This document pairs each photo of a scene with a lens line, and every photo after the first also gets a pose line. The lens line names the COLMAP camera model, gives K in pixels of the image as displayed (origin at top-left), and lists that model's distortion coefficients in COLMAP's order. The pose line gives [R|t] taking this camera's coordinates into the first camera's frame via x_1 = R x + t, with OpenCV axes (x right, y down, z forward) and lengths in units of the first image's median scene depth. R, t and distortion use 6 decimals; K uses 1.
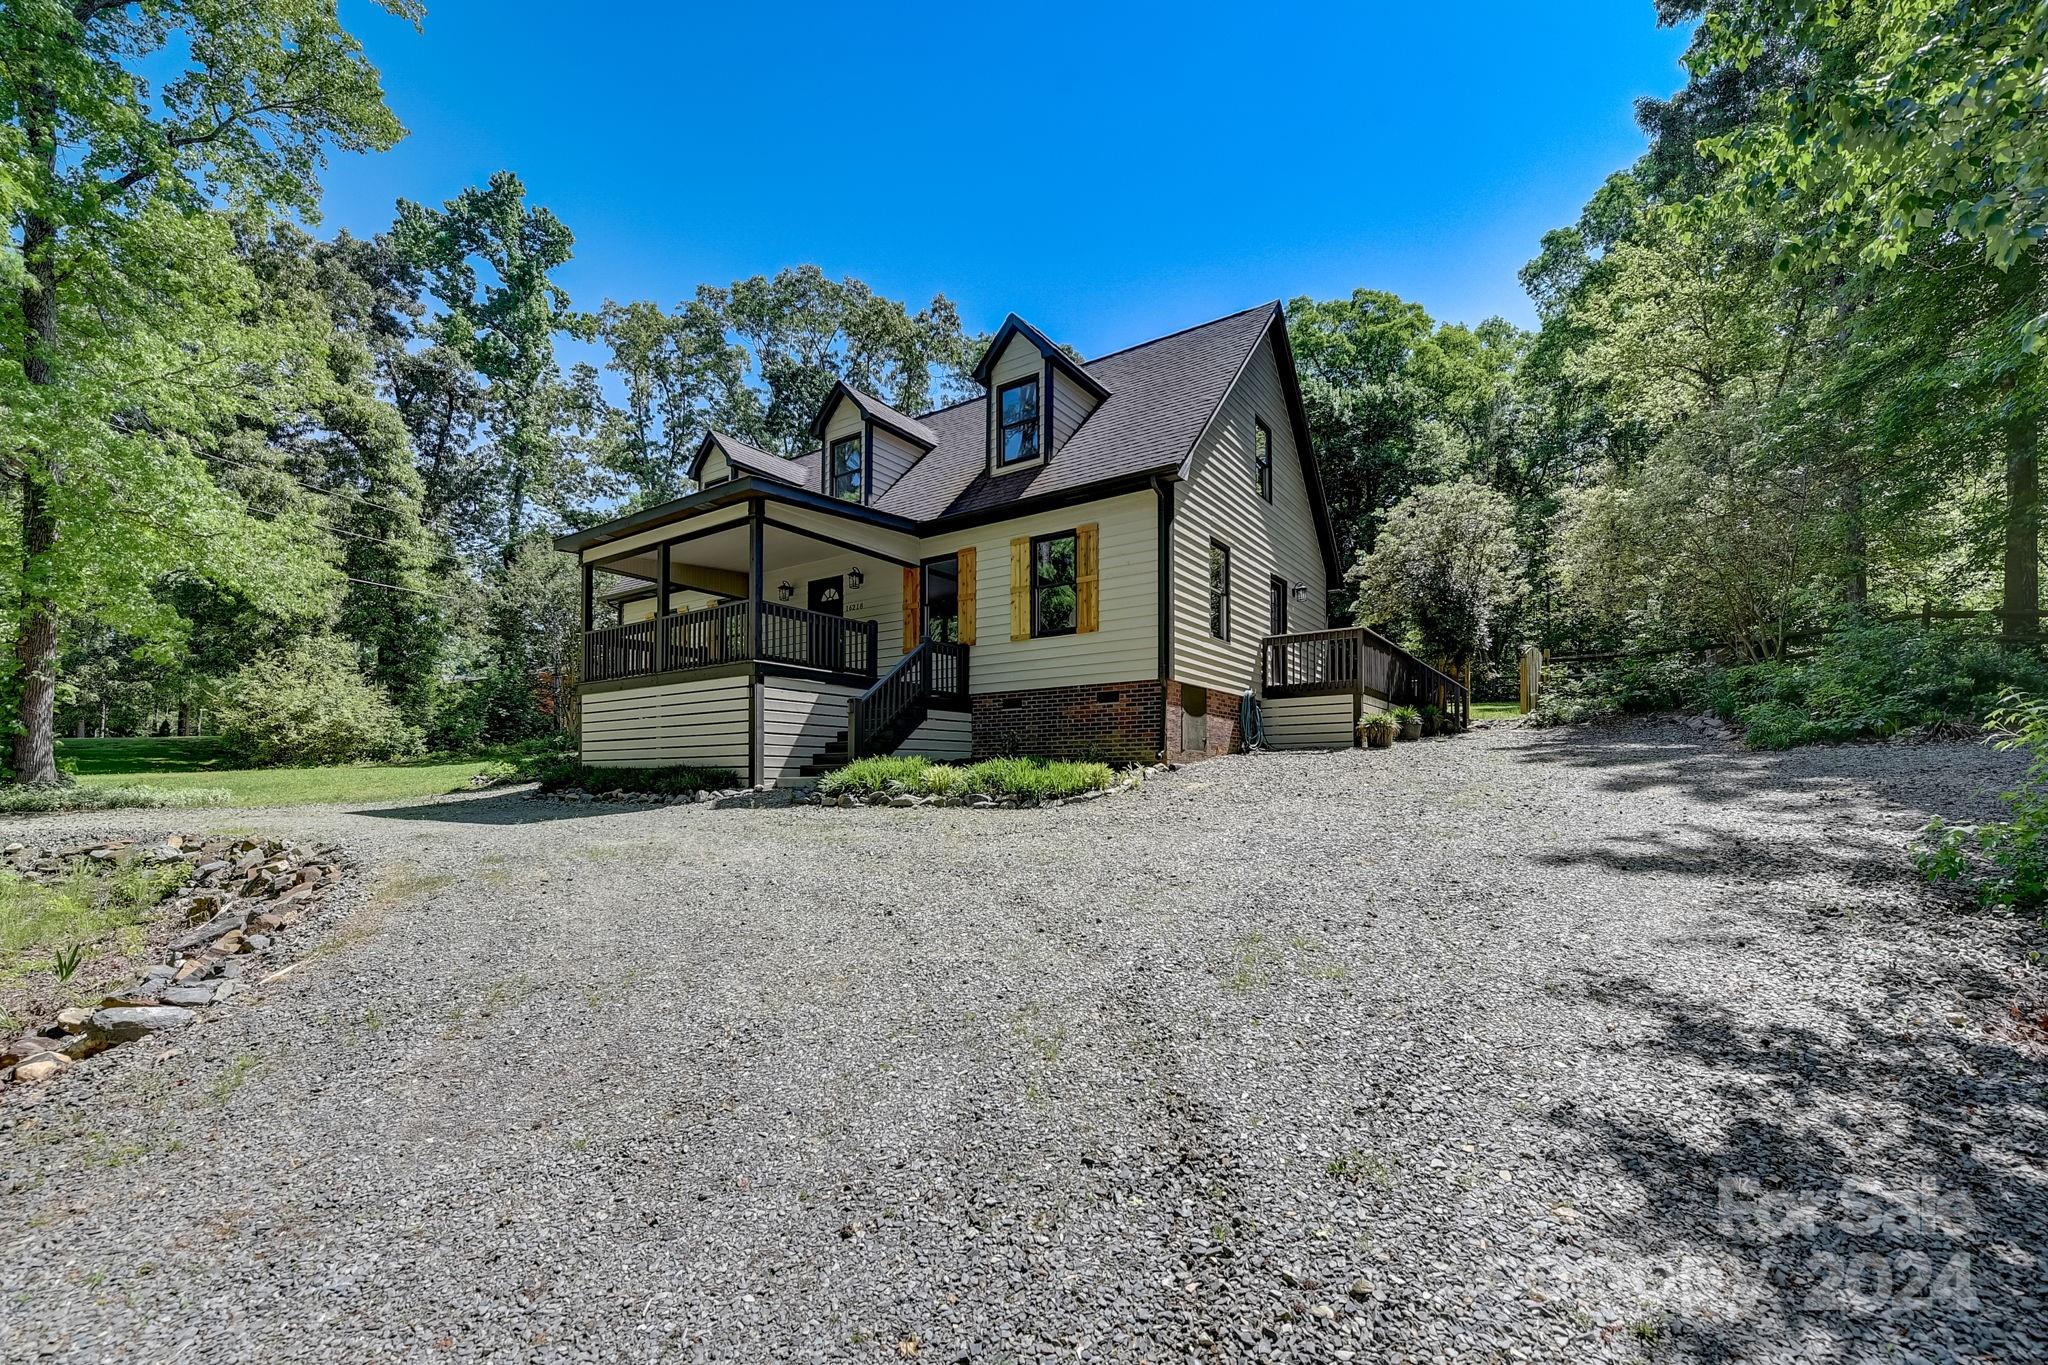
lens RADIAL K [[852.2, 0, 1029.0], [0, 852.2, 778.7], [0, 0, 1]] dist [-0.000624, -0.000062]
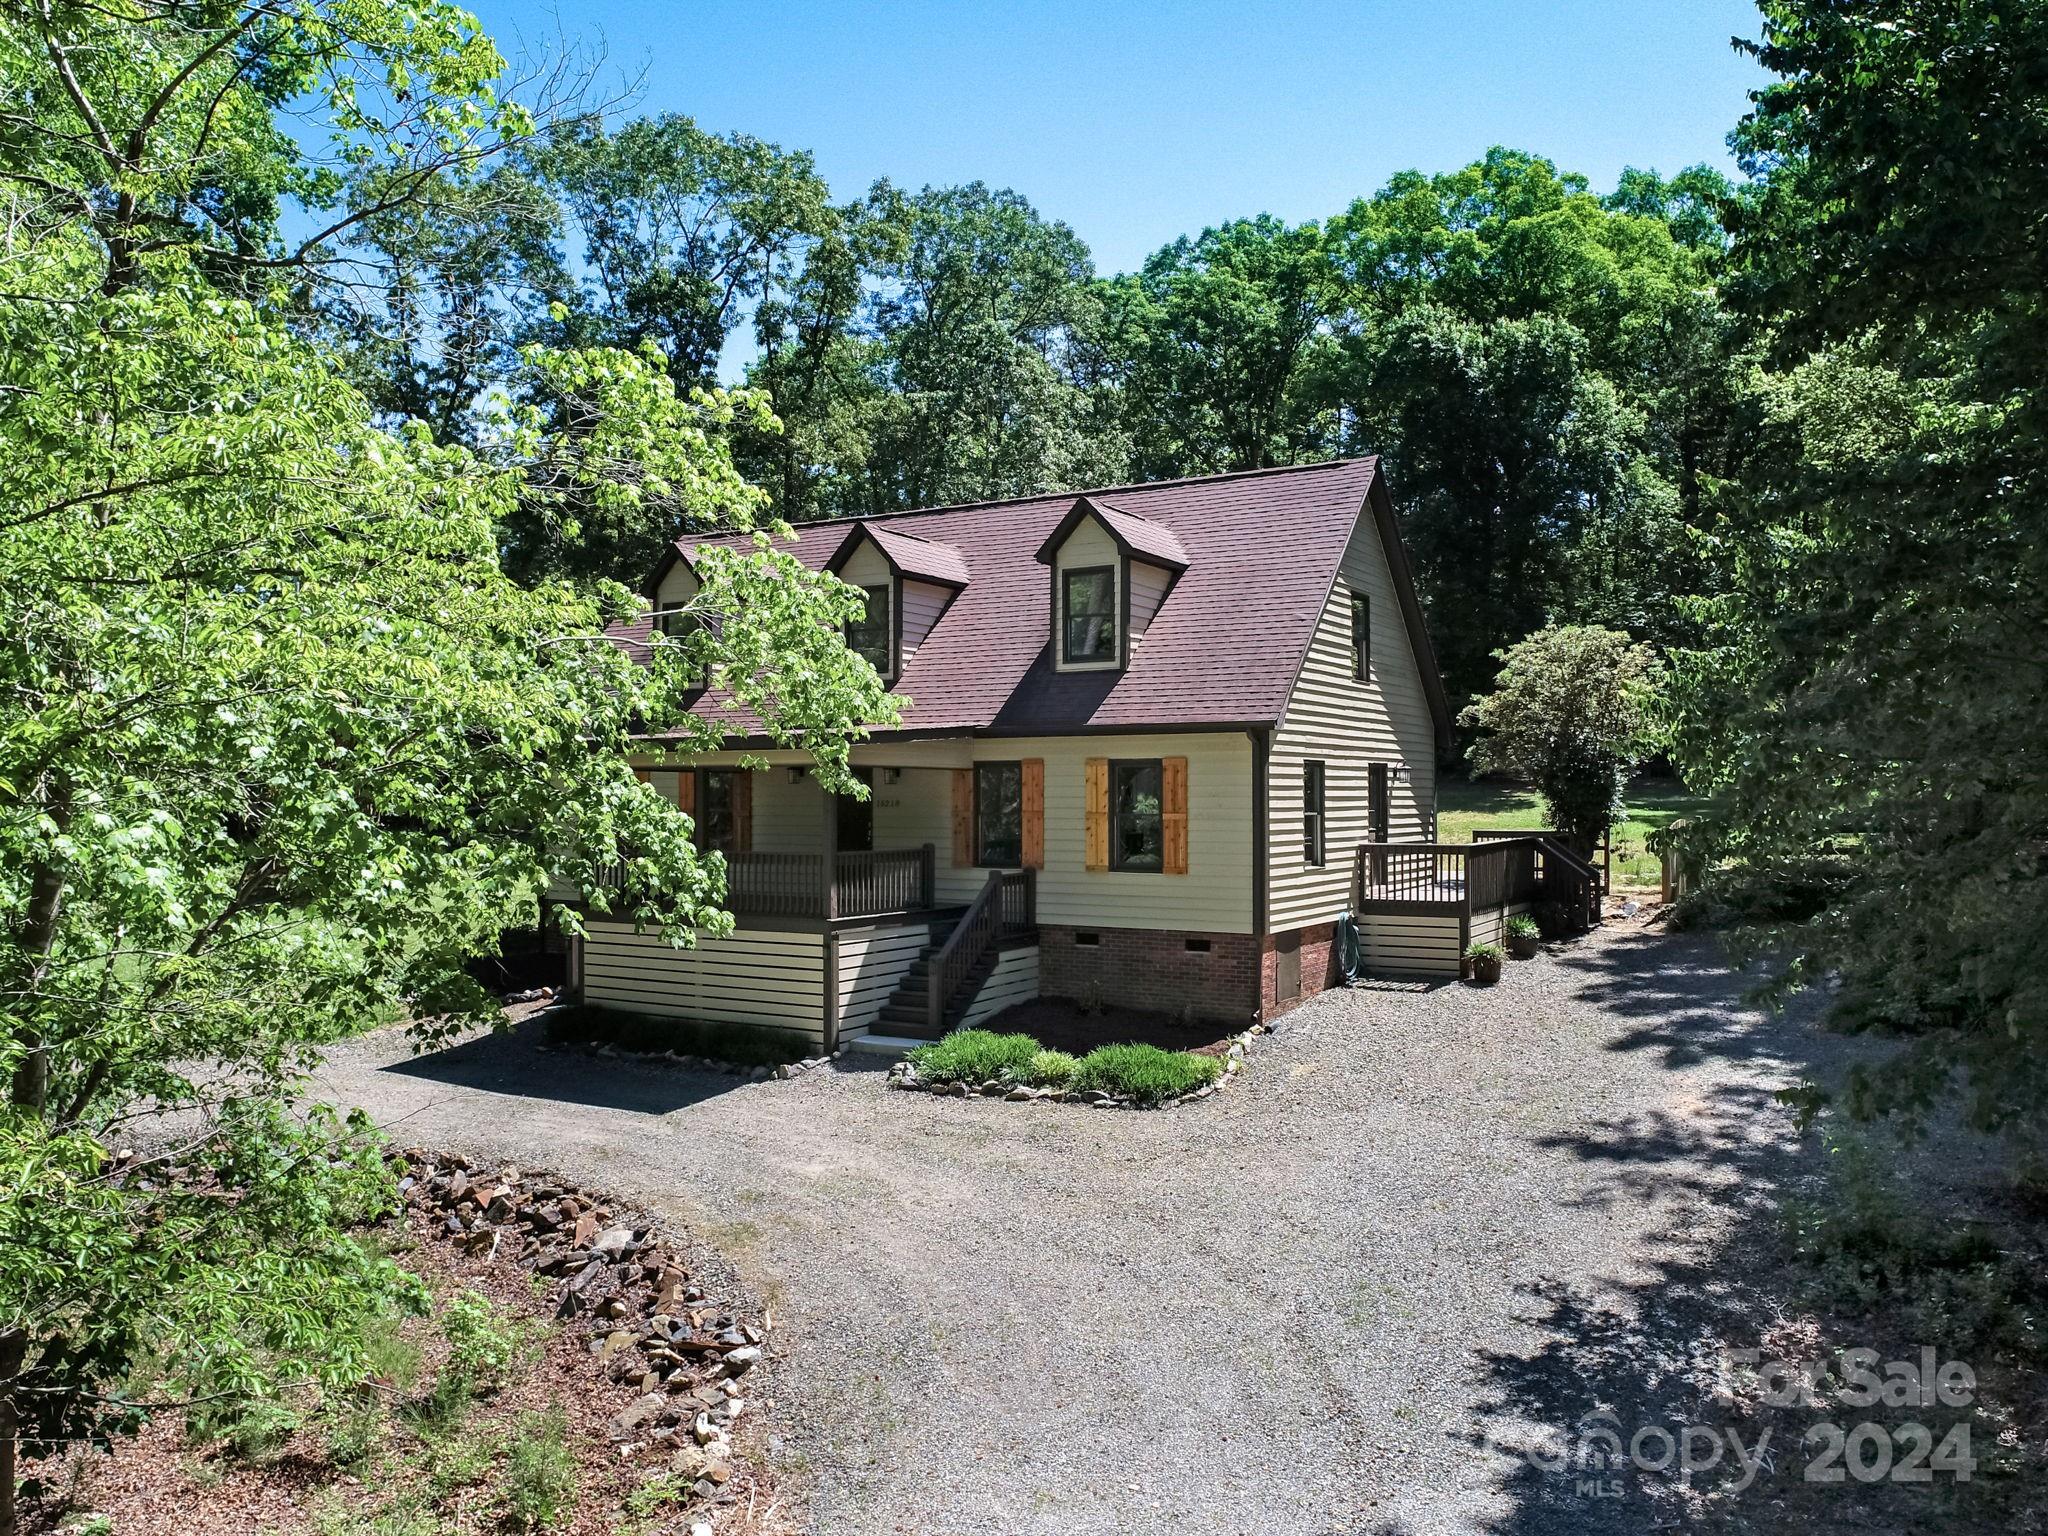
lens RADIAL K [[1551.8, 0, 1024.0], [0, 1551.8, 768.0], [0, 0, 1]] dist [0.005940, 0.001340]
pose [[0.998226, 0.000348, 0.059545, -0.185723], [0.000121, 0.999969, -0.007887, -0.258167], [-0.059545, 0.007880, 0.998194, -0.644085]]
